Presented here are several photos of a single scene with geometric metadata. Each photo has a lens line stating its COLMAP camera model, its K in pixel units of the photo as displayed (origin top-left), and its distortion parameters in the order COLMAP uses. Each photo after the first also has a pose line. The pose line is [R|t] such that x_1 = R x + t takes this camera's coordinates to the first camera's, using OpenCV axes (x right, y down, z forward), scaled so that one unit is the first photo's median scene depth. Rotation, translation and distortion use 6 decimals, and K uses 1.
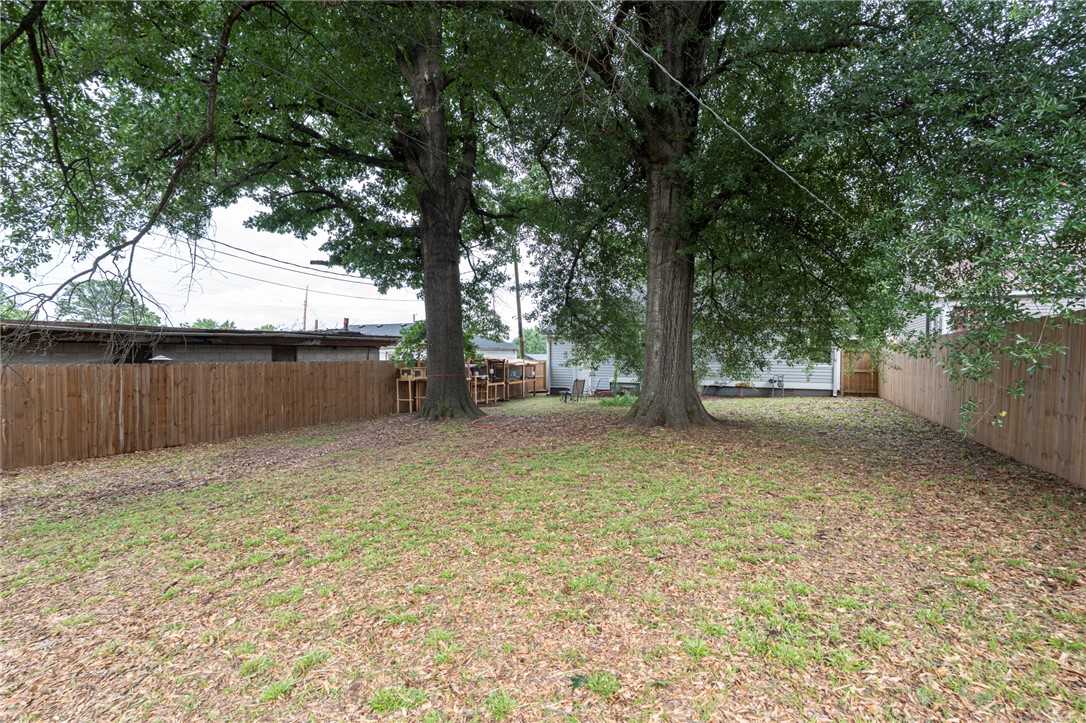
lens RADIAL K [[481.7, 0, 543.0], [0, 481.7, 361.5], [0, 0, 1]] dist [-0.001197, -0.000074]
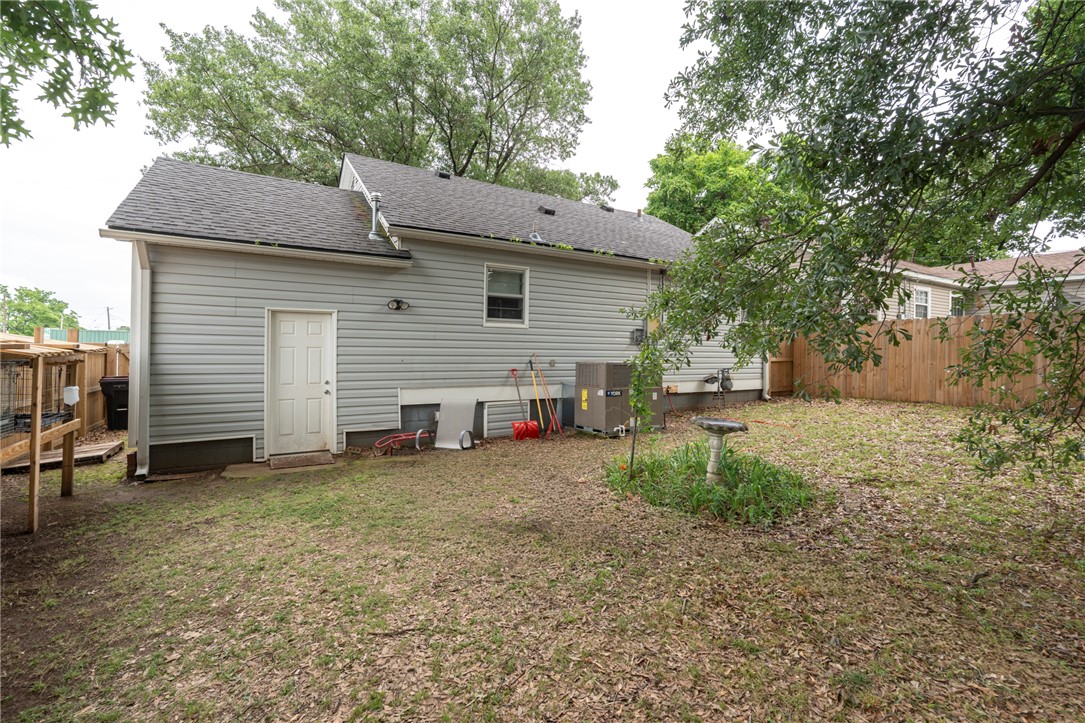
lens RADIAL K [[481.3, 0, 542.5], [0, 481.3, 361.5], [0, 0, 1]] dist [-0.001197, -0.000074]
pose [[0.519208, -0.000522, 0.854647, -0.147237], [0.019197, 0.999755, -0.011052, 0.025320], [-0.854432, 0.022144, 0.519091, 1.068523]]
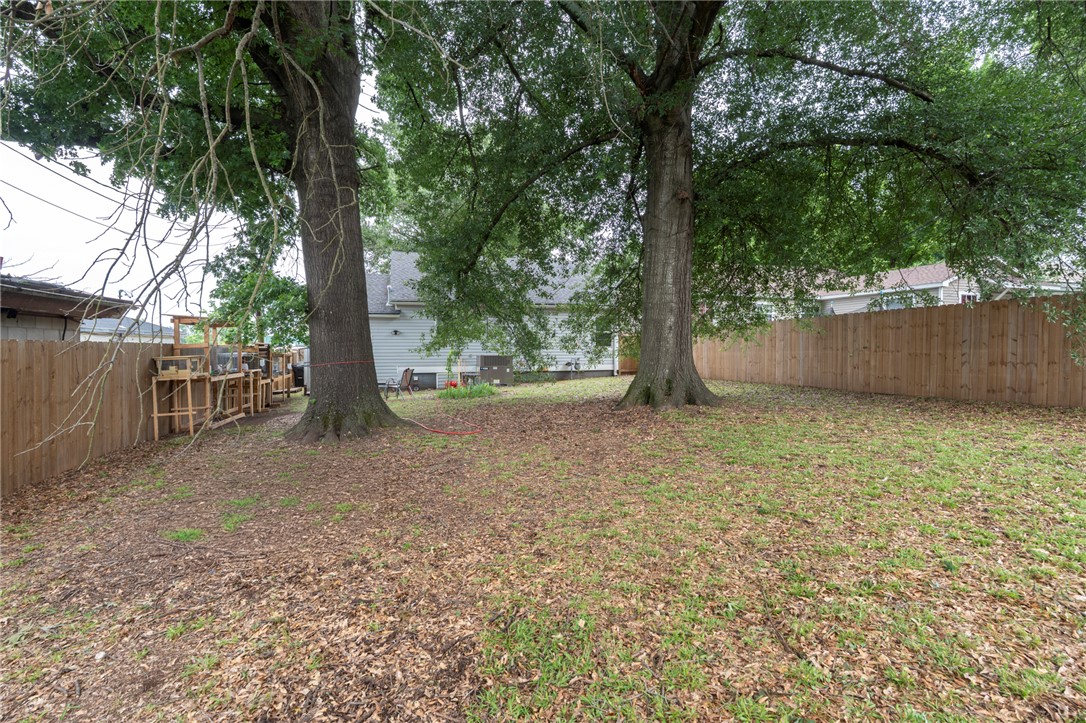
lens RADIAL K [[494.4, 0, 542.3], [0, 494.4, 348.3], [0, 0, 1]] dist [-0.001097, -0.000198]
pose [[0.726812, -0.006526, 0.686806, -0.387998], [0.017586, 0.999804, -0.009110, 0.016904], [-0.686612, 0.018699, 0.726784, 0.301800]]
